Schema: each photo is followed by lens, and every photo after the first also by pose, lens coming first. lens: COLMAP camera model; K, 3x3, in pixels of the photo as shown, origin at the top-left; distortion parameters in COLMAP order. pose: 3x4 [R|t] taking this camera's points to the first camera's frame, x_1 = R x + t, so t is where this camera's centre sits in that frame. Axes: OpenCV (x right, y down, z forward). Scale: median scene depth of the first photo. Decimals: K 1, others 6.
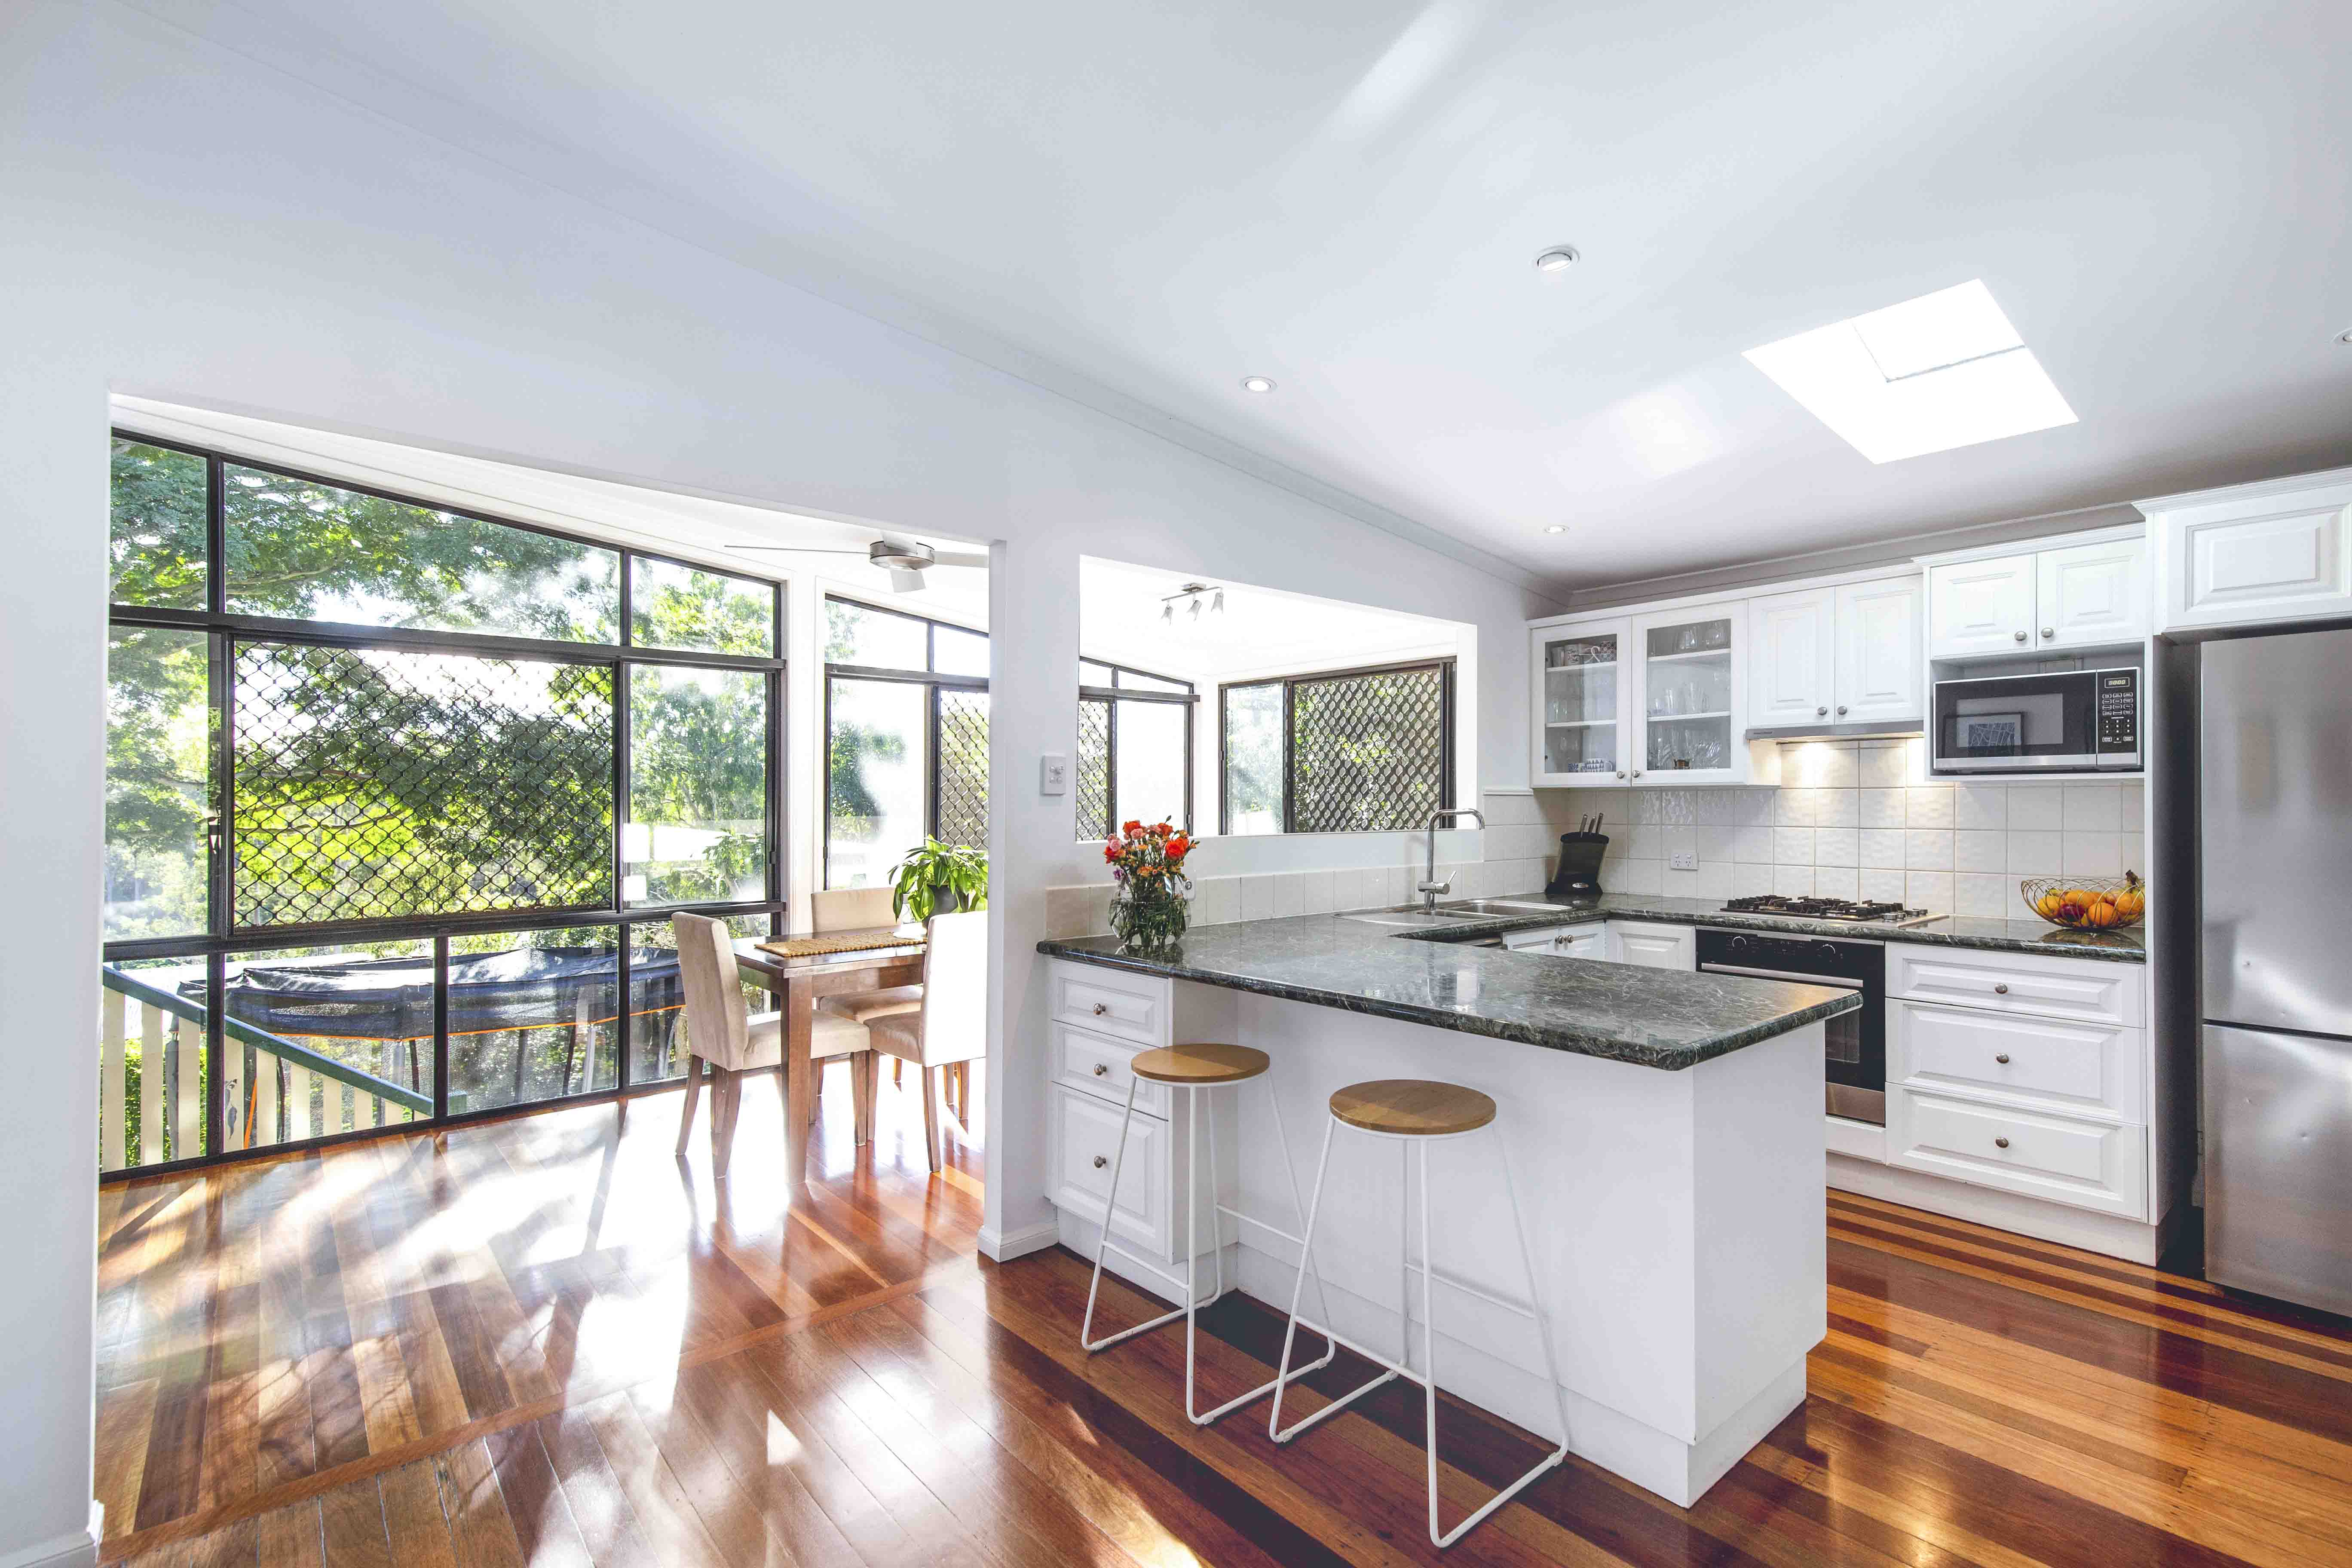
lens RADIAL K [[1080.3, 0, 1139.9], [0, 1080.3, 798.5], [0, 0, 1]] dist [0.046512, -0.017152]
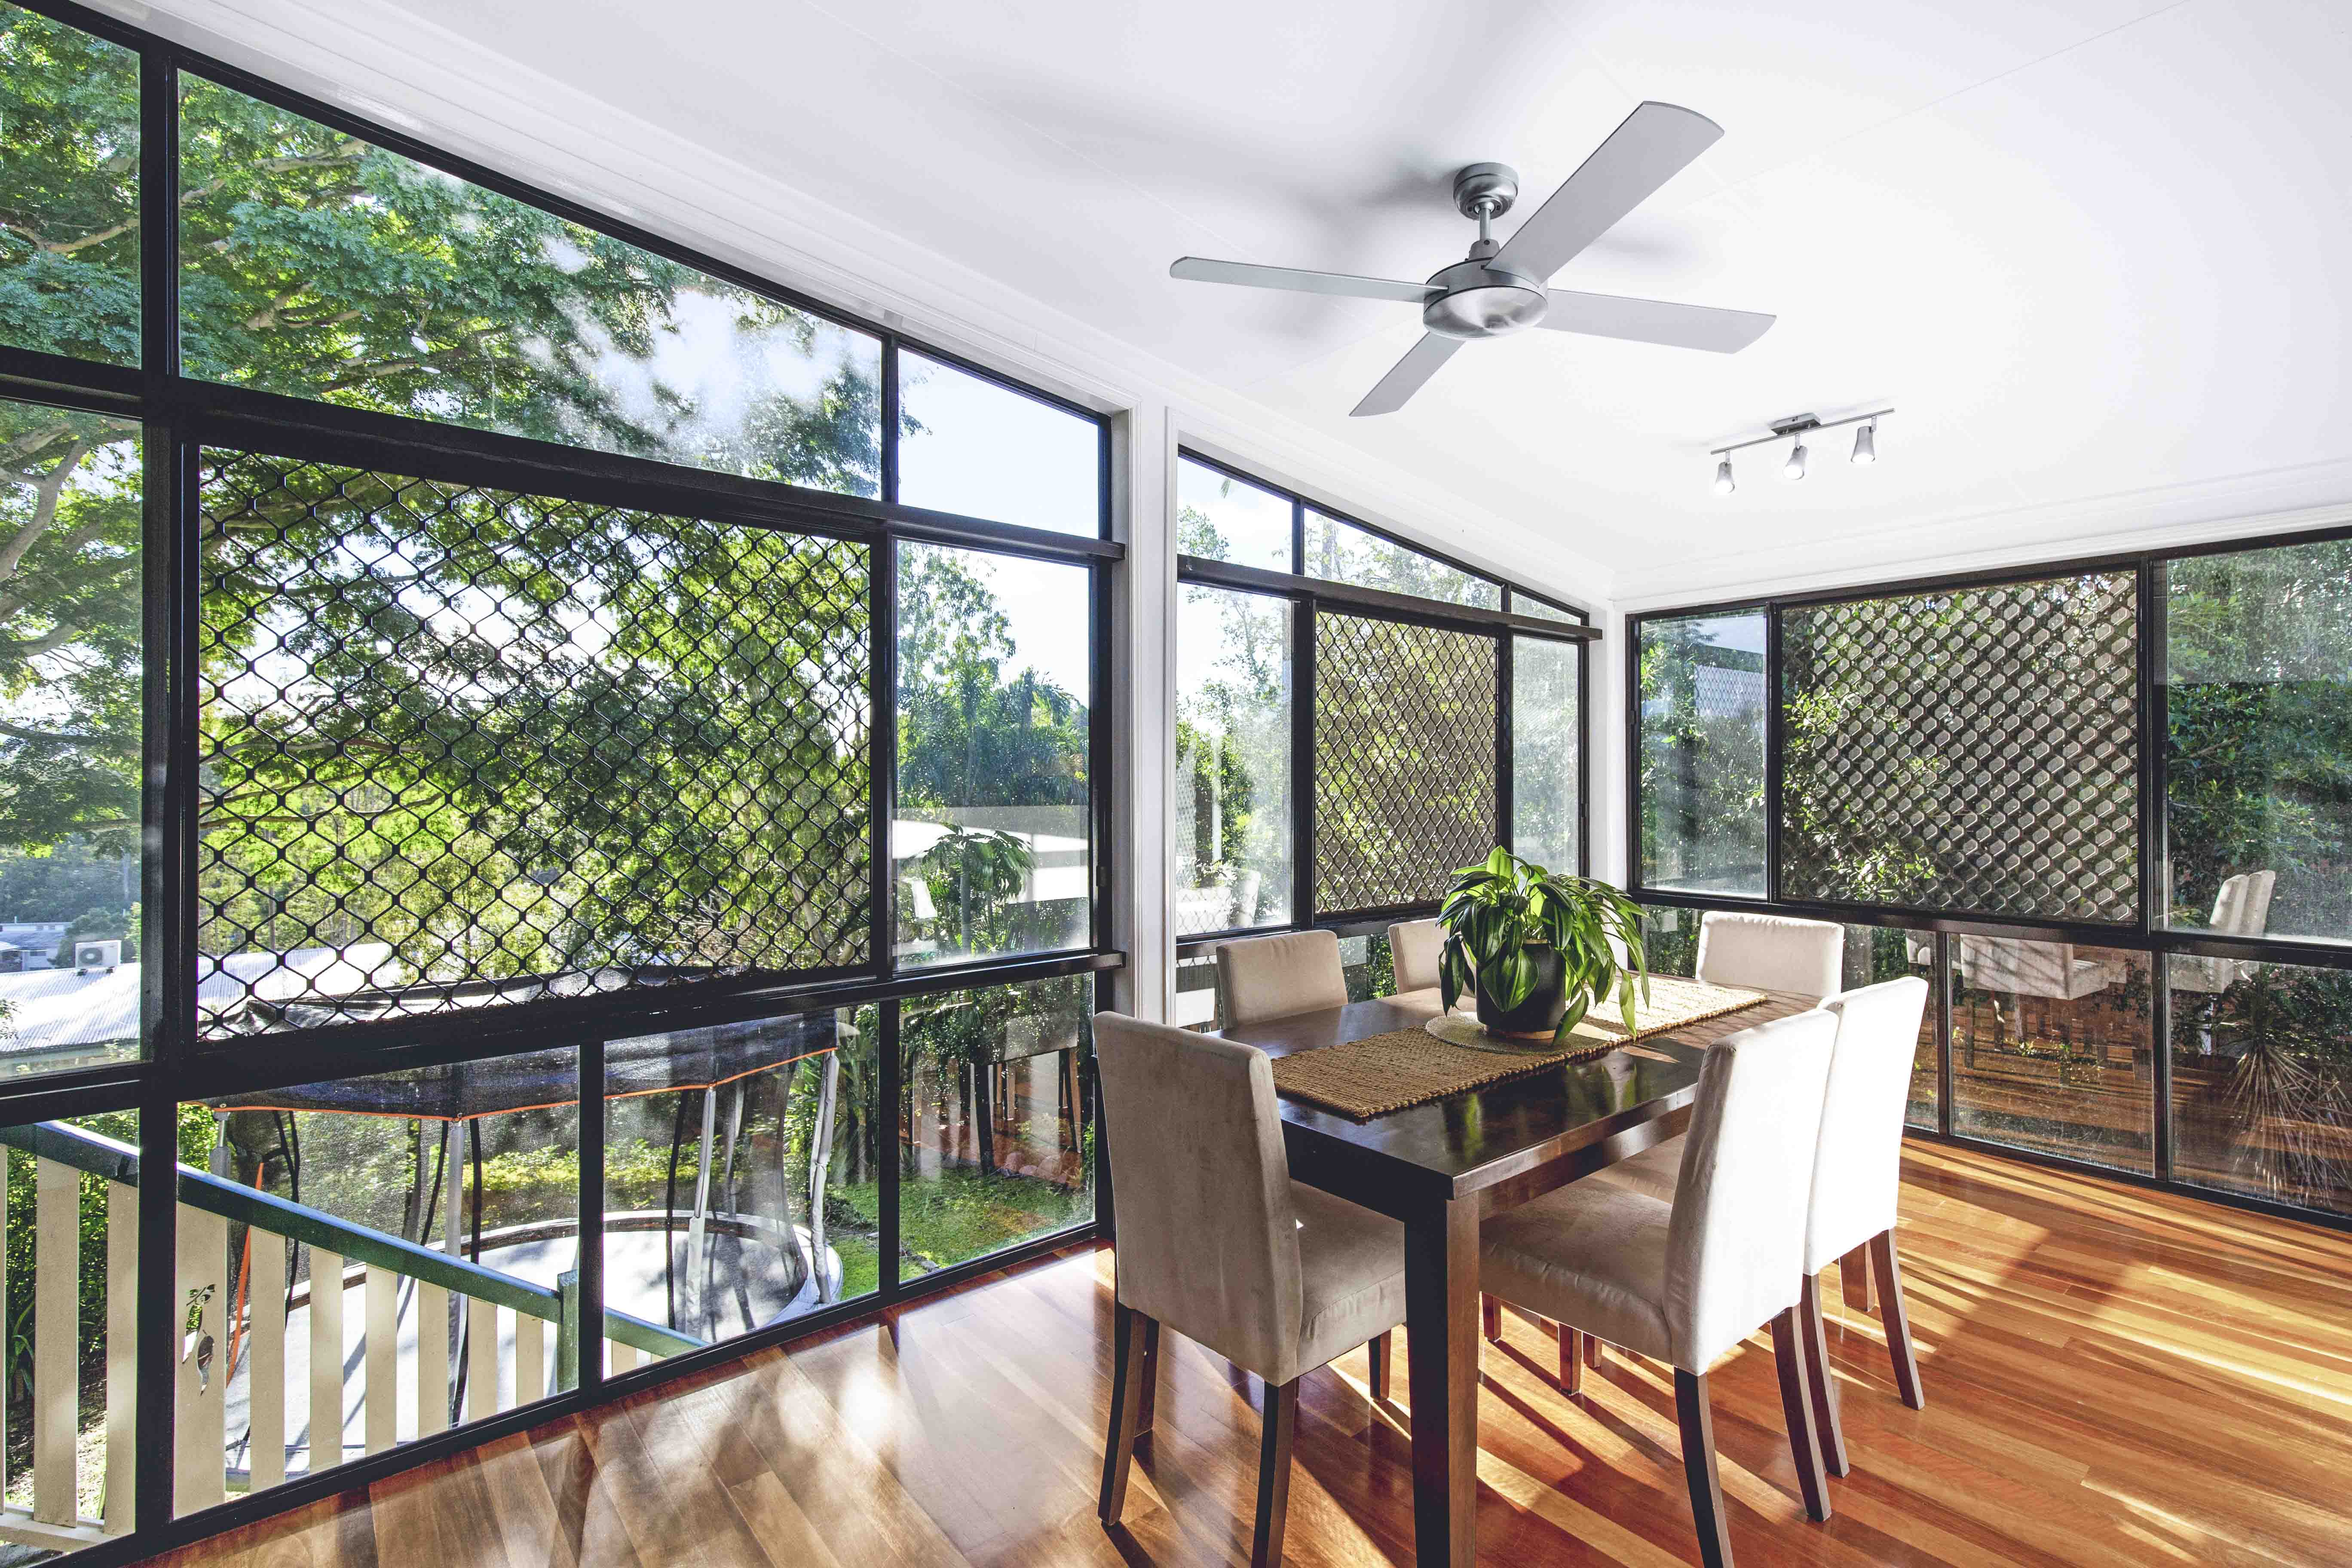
lens RADIAL K [[1128.8, 0, 1176.0], [0, 1128.8, 784.0], [0, 0, 1]] dist [0.011771, -0.000164]
pose [[0.999997, 0.000913, -0.002300, -0.234887], [-0.000905, 0.999994, 0.003335, 0.000668], [0.002303, -0.003333, 0.999992, 0.302796]]
